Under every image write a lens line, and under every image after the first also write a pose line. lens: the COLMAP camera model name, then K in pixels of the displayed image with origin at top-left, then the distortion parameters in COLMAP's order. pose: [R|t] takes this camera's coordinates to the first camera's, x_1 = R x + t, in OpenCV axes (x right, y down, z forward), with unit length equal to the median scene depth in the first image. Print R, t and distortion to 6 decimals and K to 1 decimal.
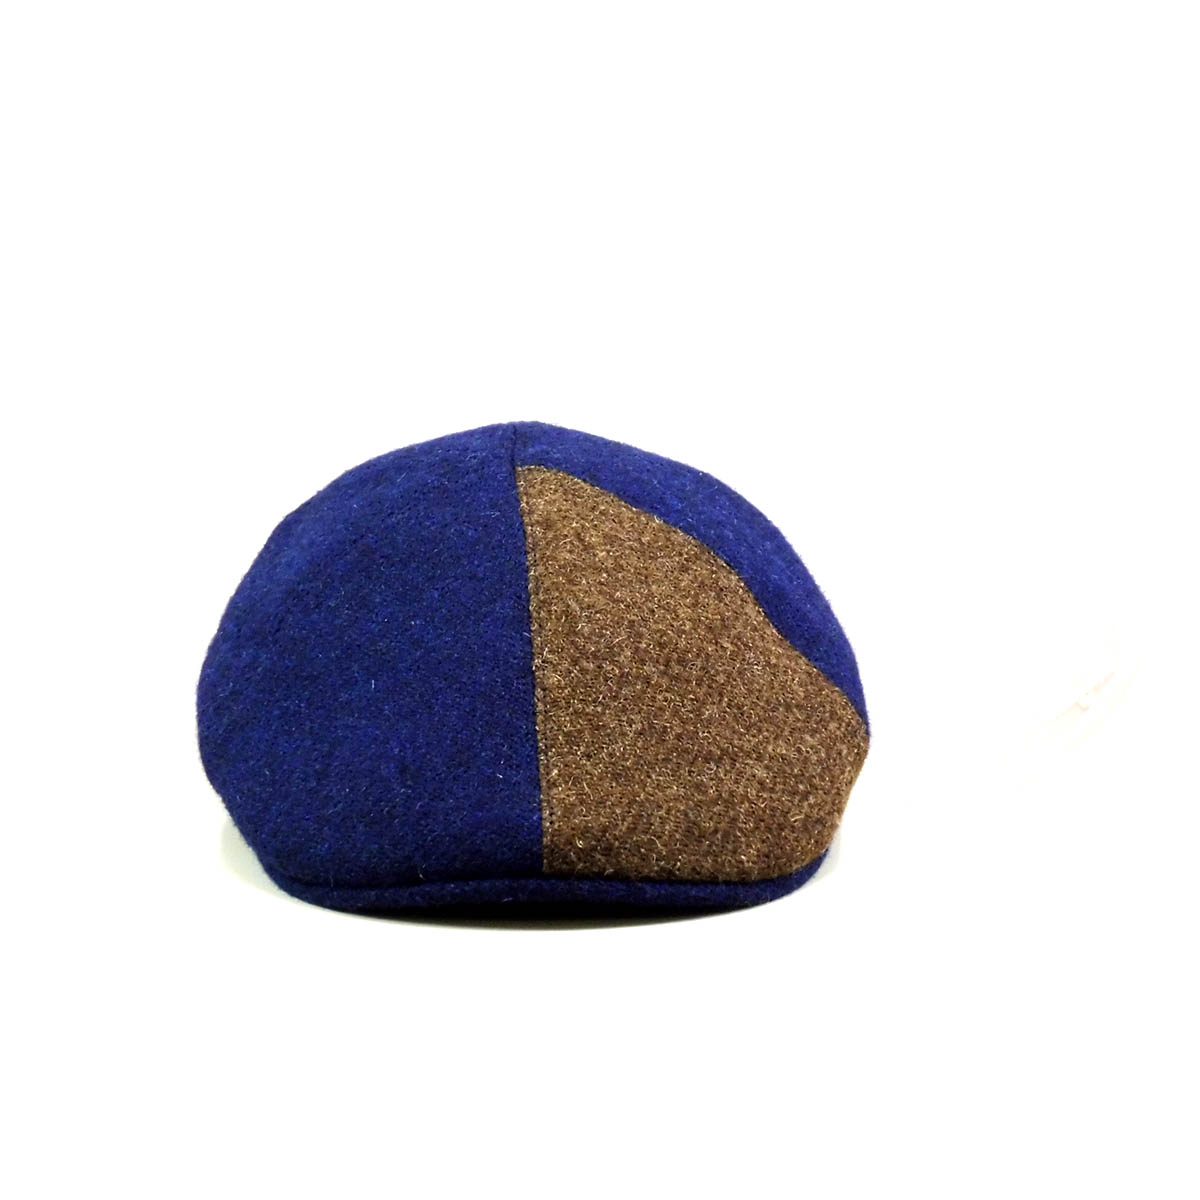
lens RADIAL K [[4215.4, 0, 600.0], [0, 4215.4, 600.0], [0, 0, 1]] dist [0.118330, -0.838497]
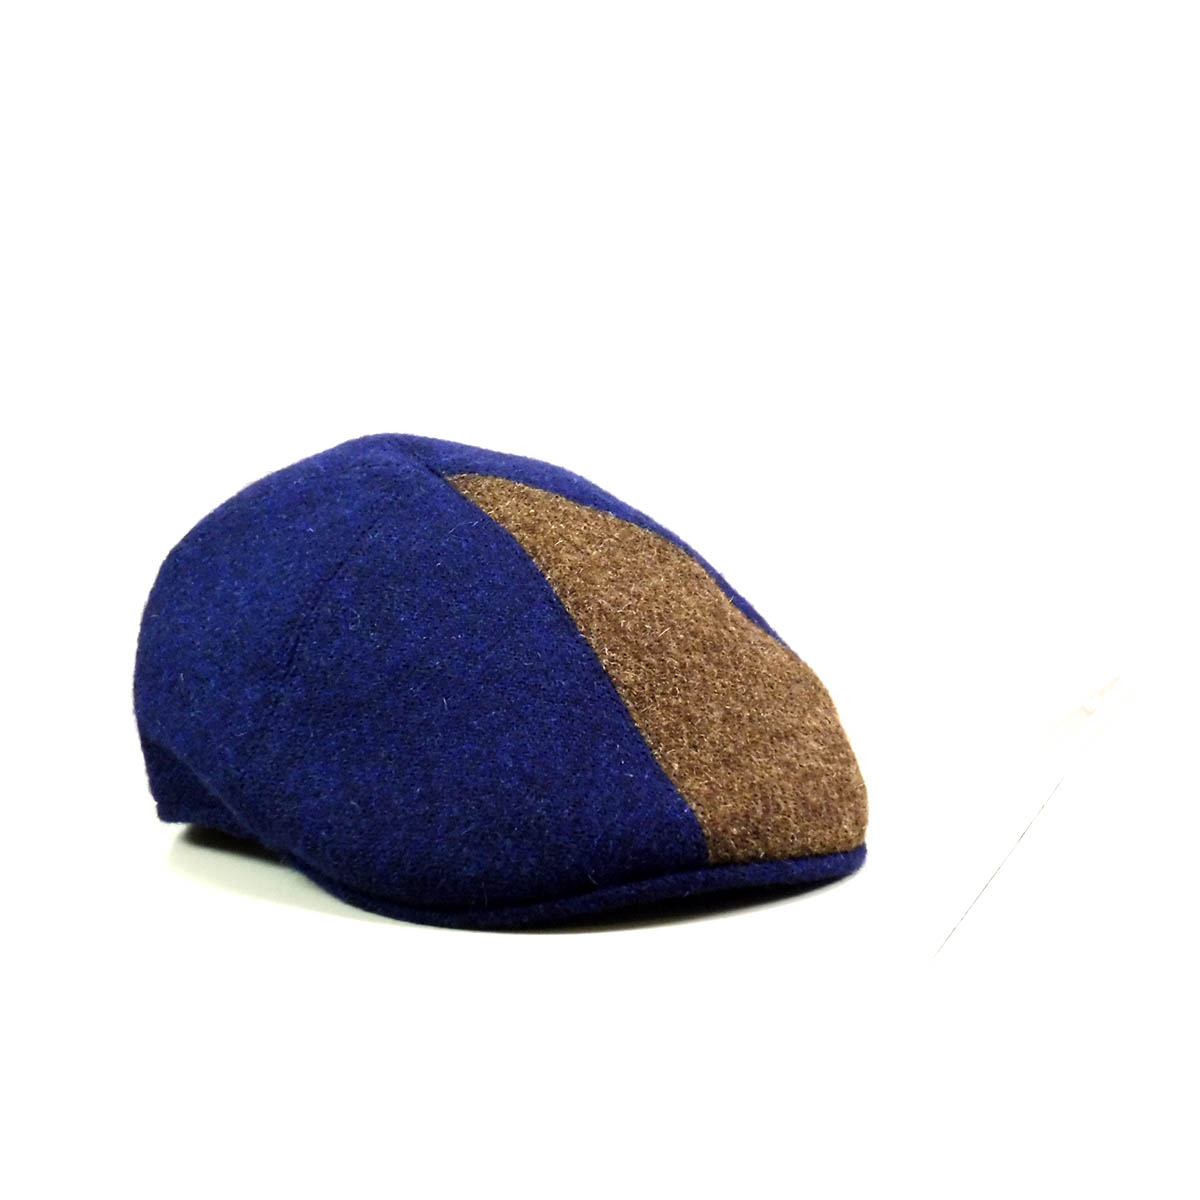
lens RADIAL K [[4215.4, 0, 600.0], [0, 4215.4, 600.0], [0, 0, 1]] dist [0.118330, -0.838497]
pose [[0.891068, -0.096343, 0.443527, -0.475811], [0.098695, 0.994958, 0.017842, -0.018615], [-0.443010, 0.027876, 0.896083, 0.102927]]
